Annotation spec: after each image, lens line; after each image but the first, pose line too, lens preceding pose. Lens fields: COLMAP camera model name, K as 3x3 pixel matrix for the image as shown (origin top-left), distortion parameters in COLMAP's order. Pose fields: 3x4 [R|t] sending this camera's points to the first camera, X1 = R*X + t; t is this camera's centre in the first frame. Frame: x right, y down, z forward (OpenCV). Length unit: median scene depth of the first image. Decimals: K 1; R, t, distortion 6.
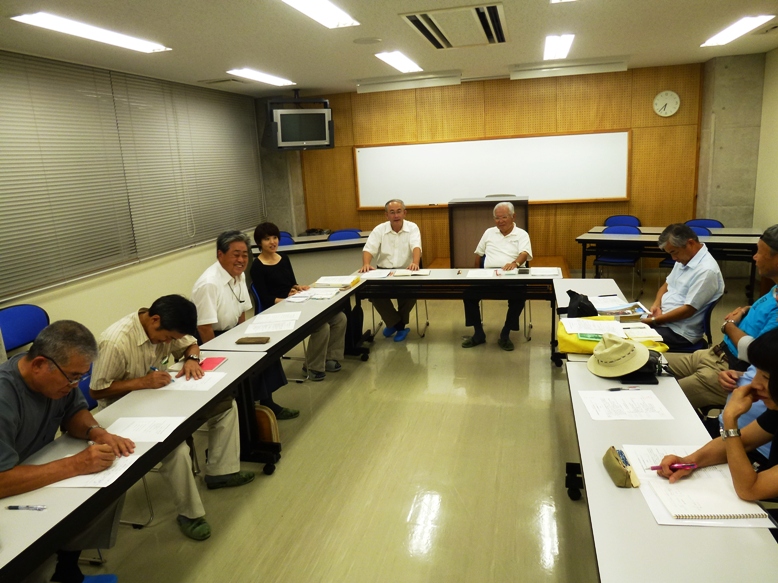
lens RADIAL K [[543.5, 0, 391.0], [0, 543.5, 297.9], [0, 0, 1]] dist [-0.042274, -0.002803]
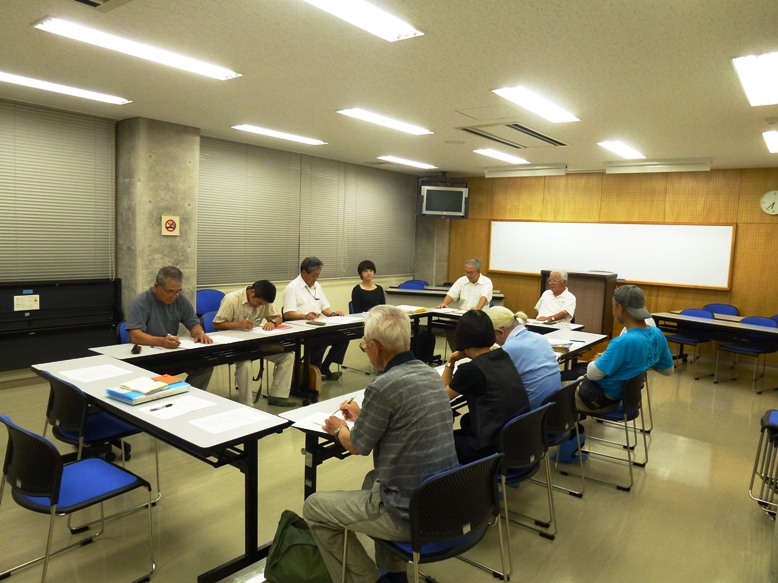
lens RADIAL K [[543.5, 0, 388.7], [0, 543.5, 286.9], [0, 0, 1]] dist [-0.042274, -0.002803]
pose [[0.910341, 0.130638, -0.392701, 0.252166], [-0.189222, 0.975270, -0.114207, 0.053492], [0.368069, 0.178275, 0.912548, -0.180383]]
